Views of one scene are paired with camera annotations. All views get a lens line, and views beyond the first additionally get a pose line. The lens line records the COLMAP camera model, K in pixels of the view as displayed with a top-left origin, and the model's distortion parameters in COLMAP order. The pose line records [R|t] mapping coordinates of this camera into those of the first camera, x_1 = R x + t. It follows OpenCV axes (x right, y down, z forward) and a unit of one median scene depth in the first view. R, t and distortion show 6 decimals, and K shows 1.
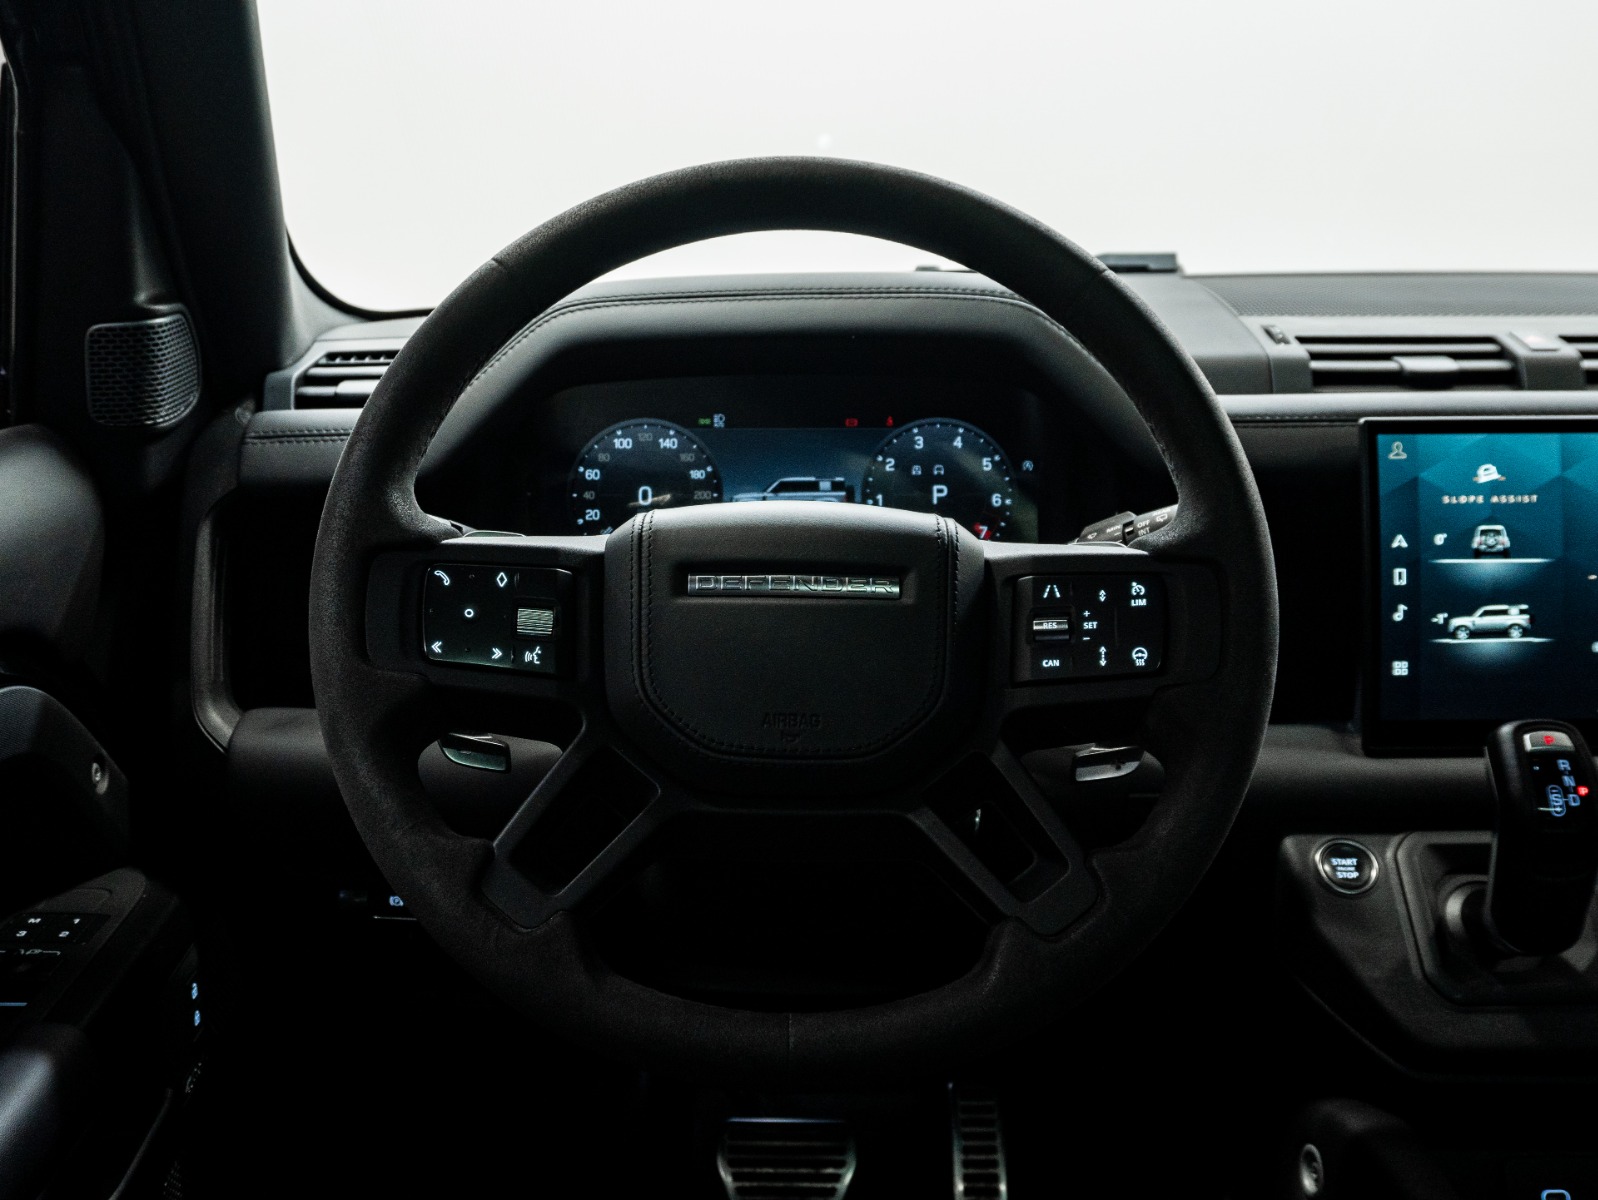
lens RADIAL K [[1645.3, 0, 791.5], [0, 1645.3, 608.9], [0, 0, 1]] dist [-0.009642, 0.000000]
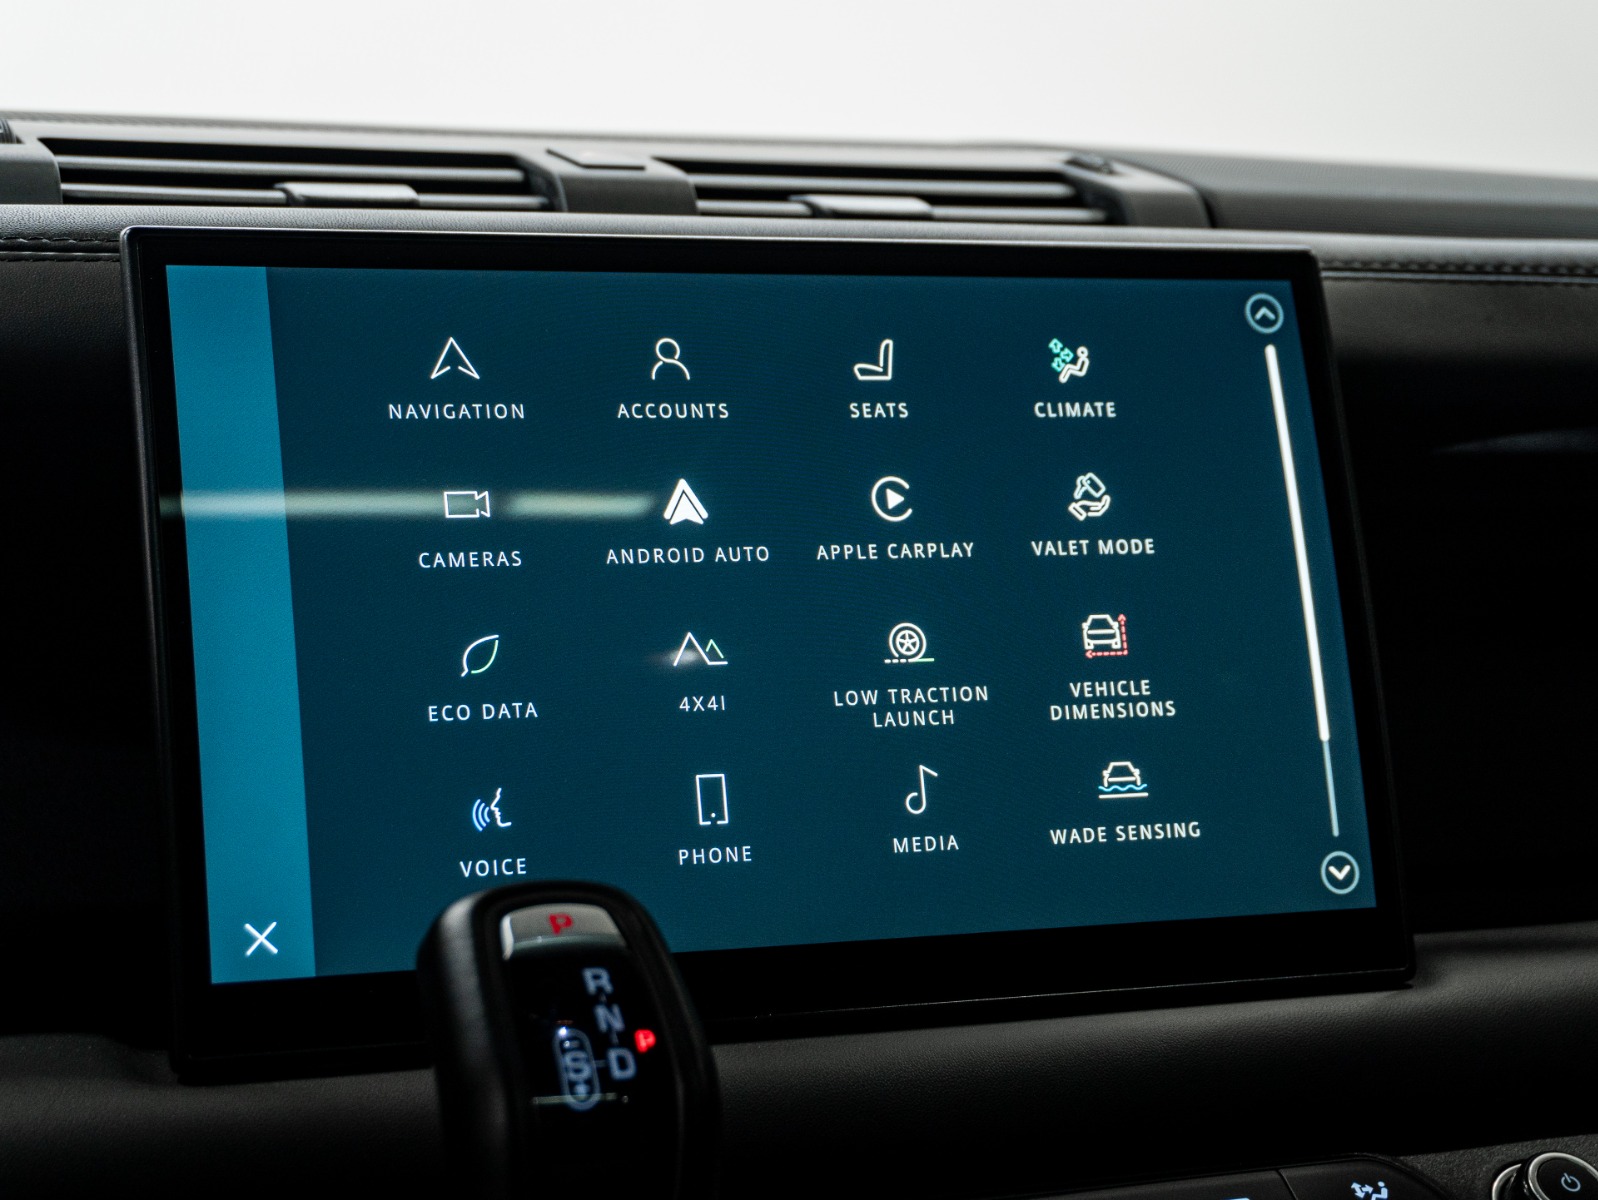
lens RADIAL K [[3263.6, 0, 798.3], [0, 3263.6, 591.2], [0, 0, 1]] dist [0.071980, 0.000000]
pose [[0.934553, -0.015045, 0.355505, 0.208334], [0.090888, 0.976057, -0.197618, 0.135463], [-0.344019, 0.216996, 0.913544, 0.231894]]
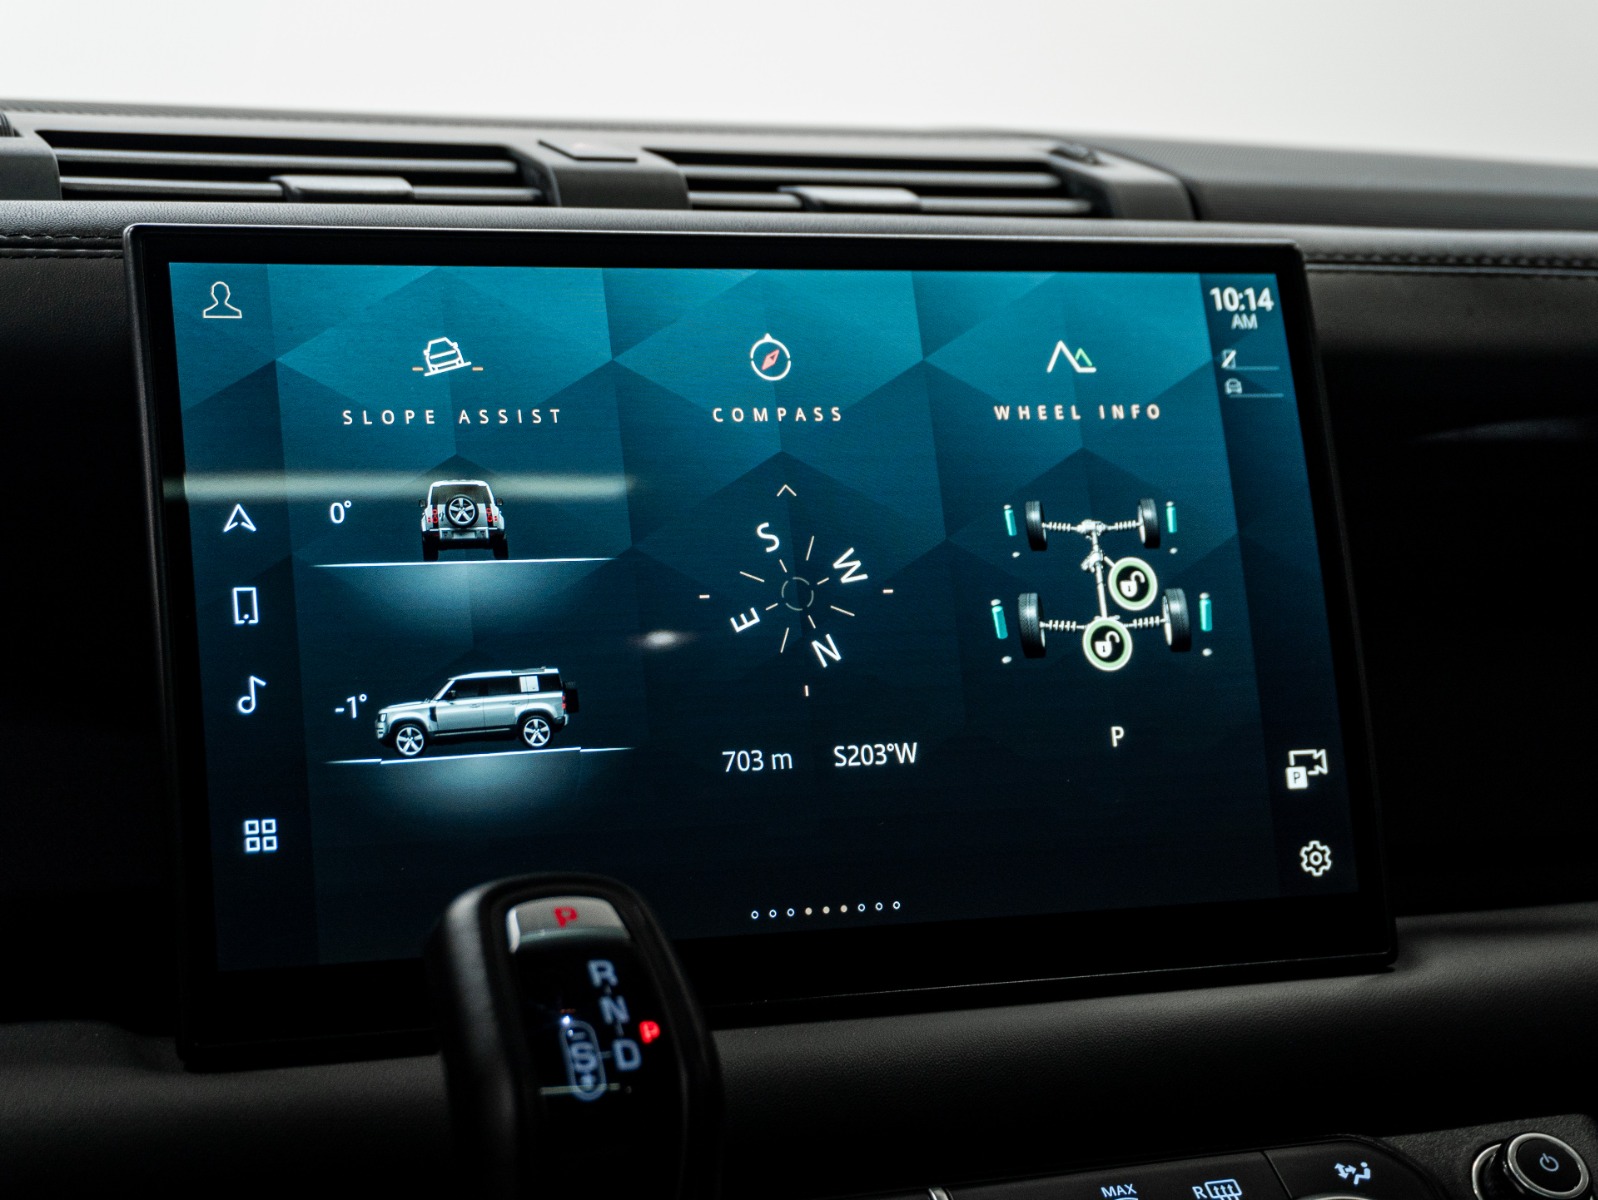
lens RADIAL K [[3263.6, 0, 801.5], [0, 3263.6, 592.1], [0, 0, 1]] dist [0.071980, 0.000000]
pose [[0.930366, -0.019502, 0.366114, 0.197634], [0.093122, 0.978407, -0.184522, 0.129585], [-0.354610, 0.205766, 0.912092, 0.222006]]
